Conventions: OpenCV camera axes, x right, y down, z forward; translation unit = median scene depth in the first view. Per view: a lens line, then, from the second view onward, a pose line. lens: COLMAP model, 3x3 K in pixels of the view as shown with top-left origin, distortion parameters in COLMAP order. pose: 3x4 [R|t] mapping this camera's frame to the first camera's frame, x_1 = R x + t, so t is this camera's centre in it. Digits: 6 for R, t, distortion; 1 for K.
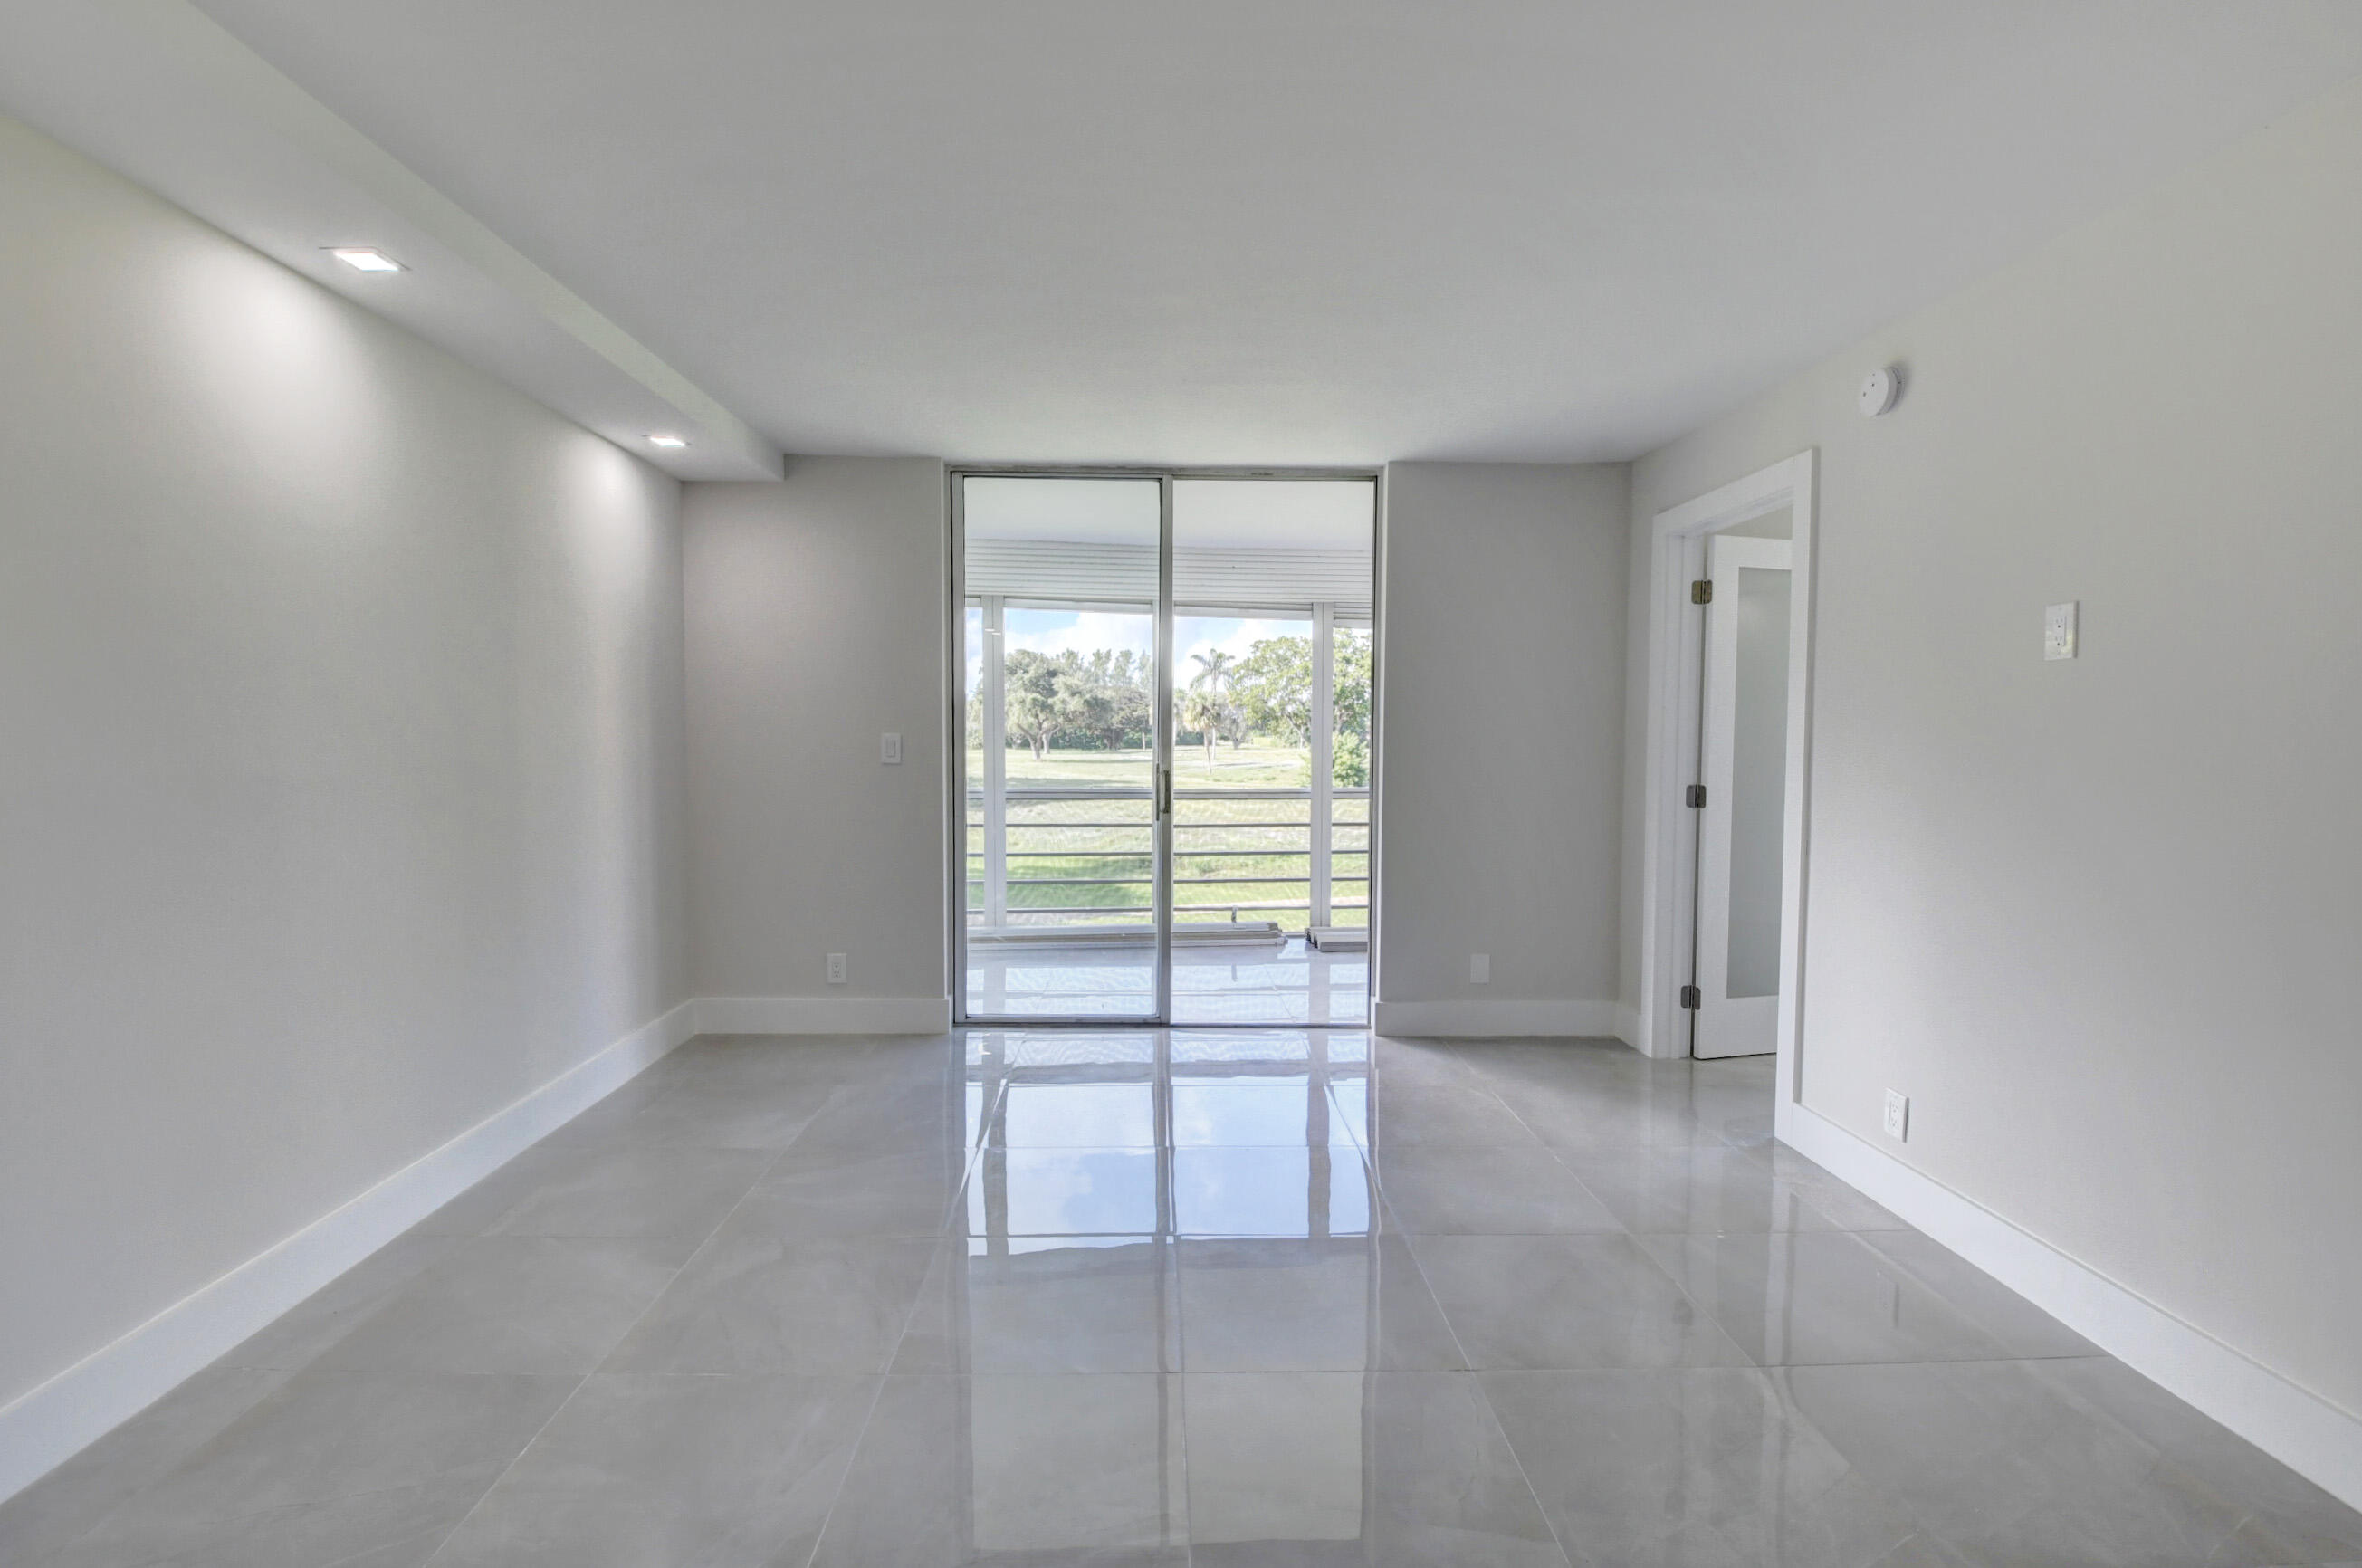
lens RADIAL K [[1041.0, 0, 1187.9], [0, 1041.0, 800.6], [0, 0, 1]] dist [-0.029805, -0.002190]
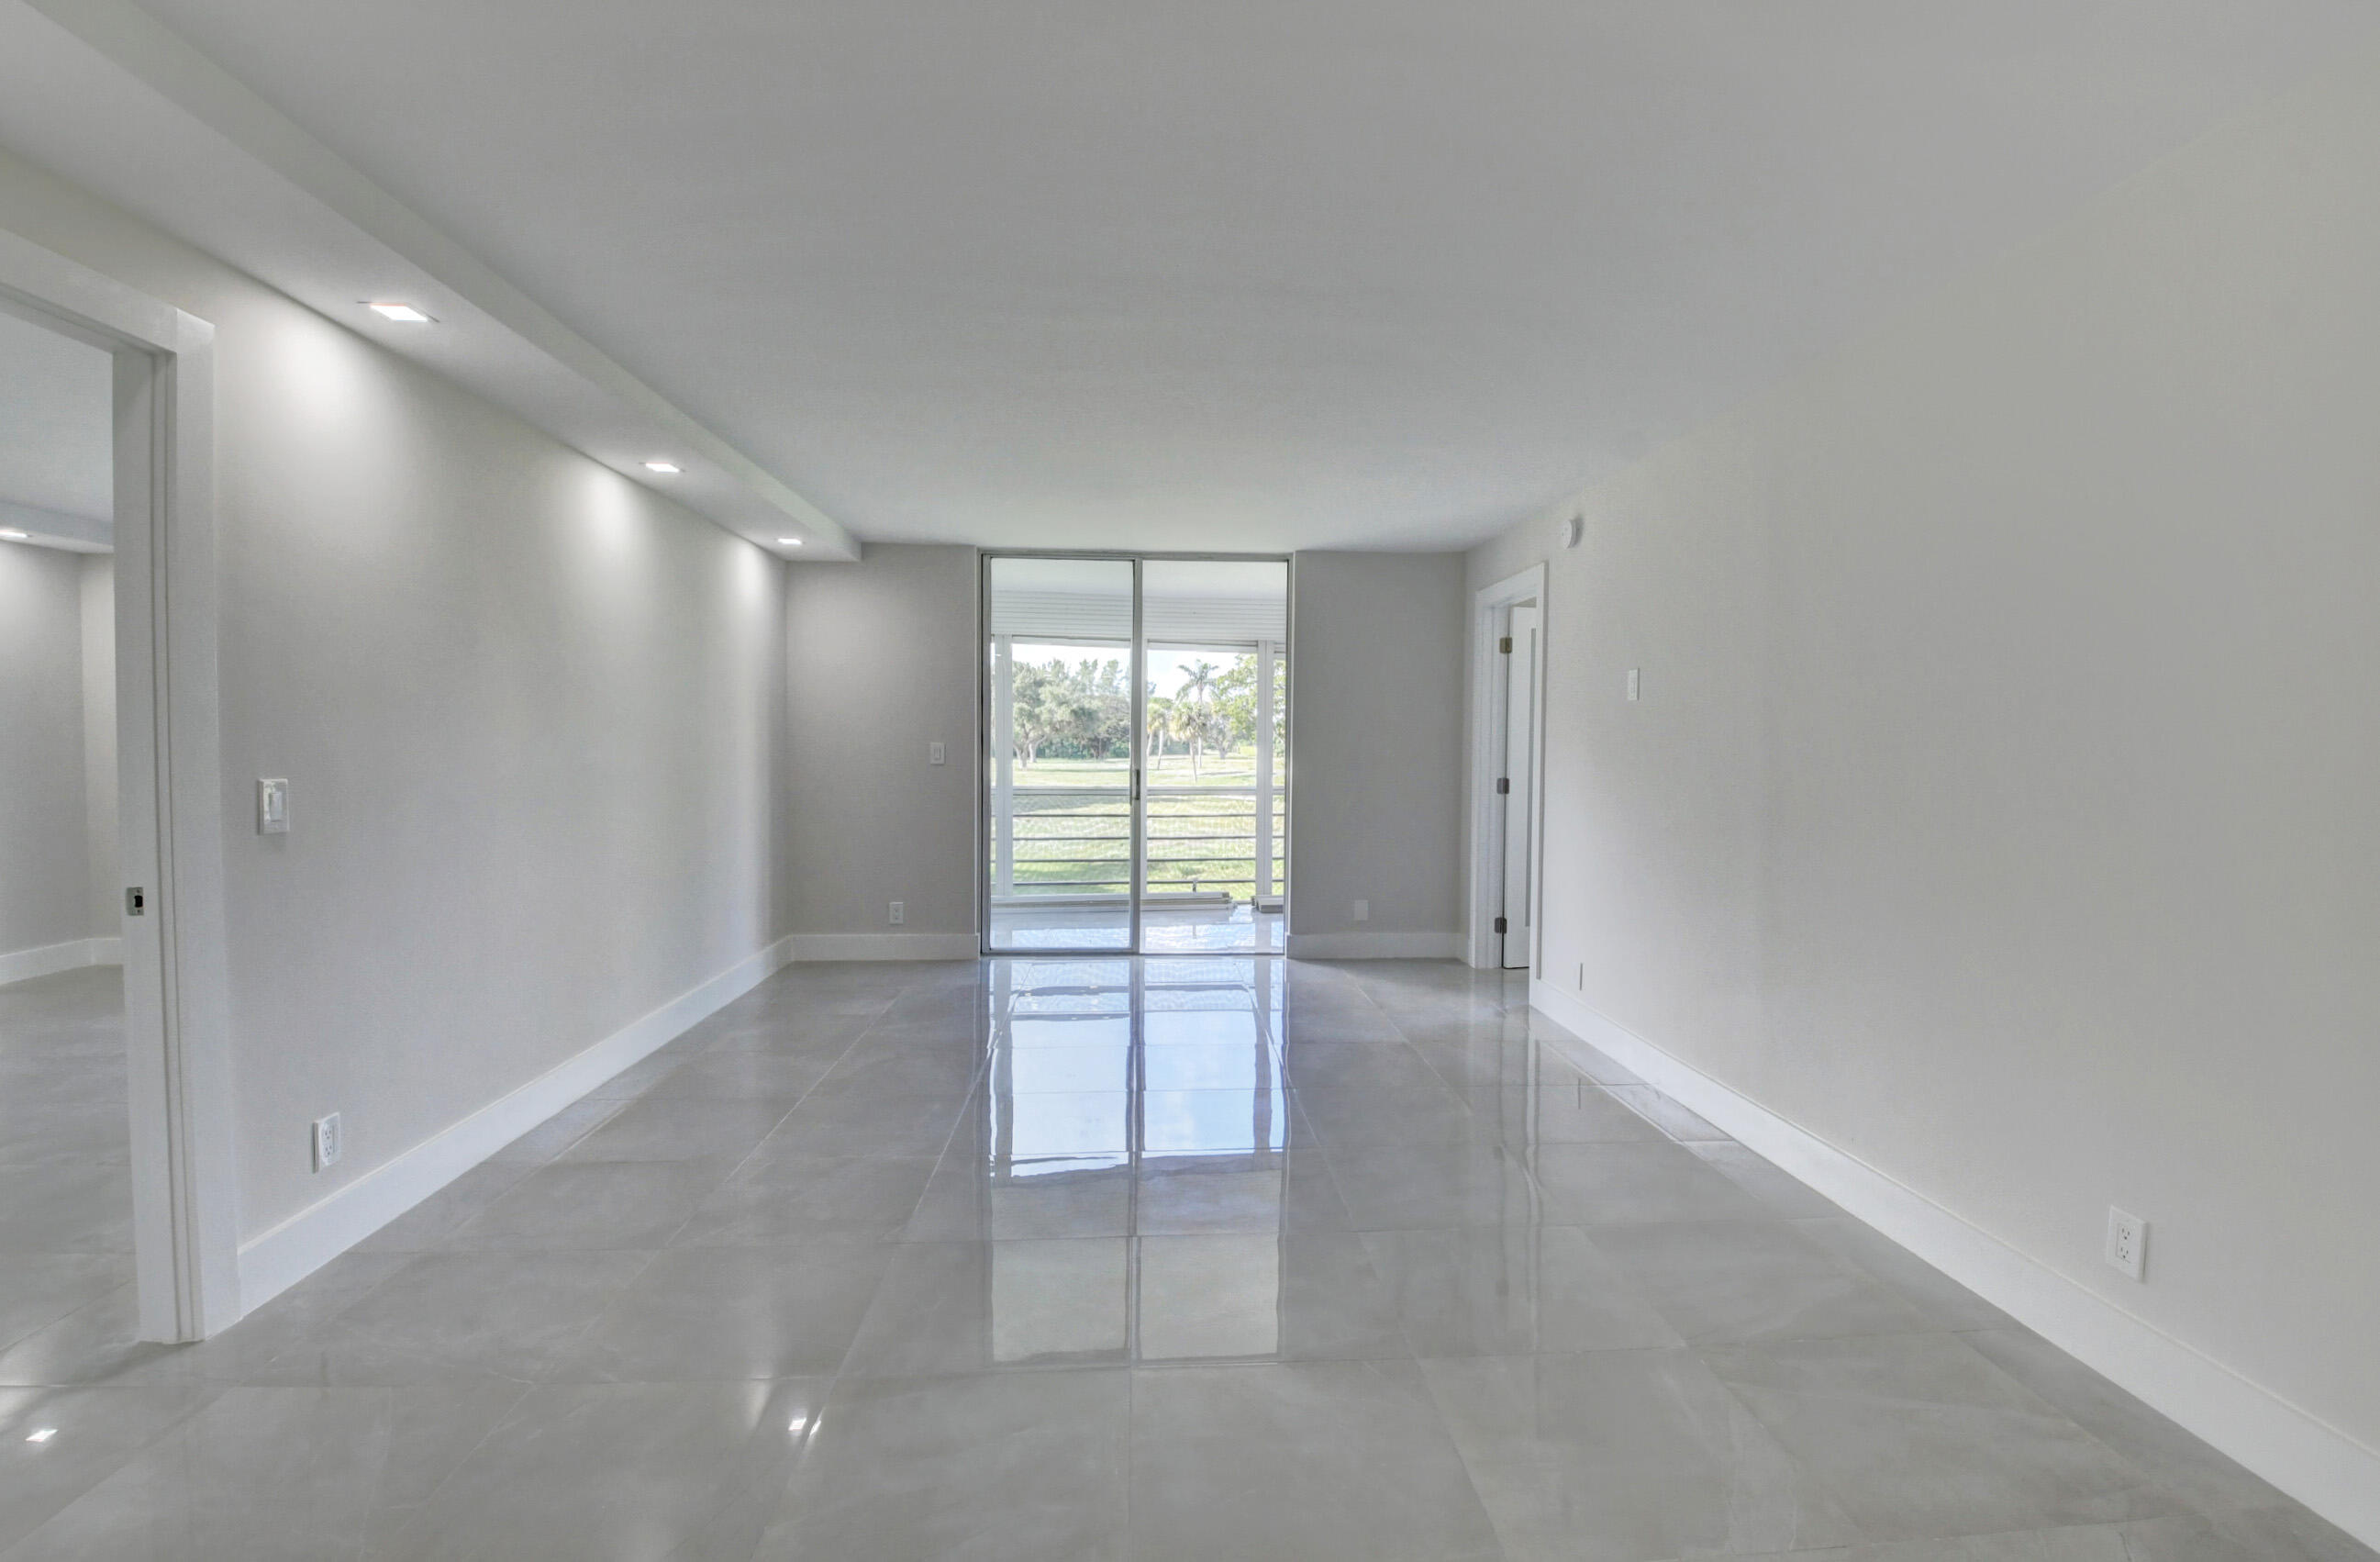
lens RADIAL K [[1049.1, 0, 1242.2], [0, 1049.1, 769.4], [0, 0, 1]] dist [-0.029805, -0.002190]
pose [[0.997885, -0.000539, 0.065008, 0.027698], [0.003109, 0.999217, -0.039433, 0.025454], [-0.064935, 0.039552, 0.997105, -0.386071]]
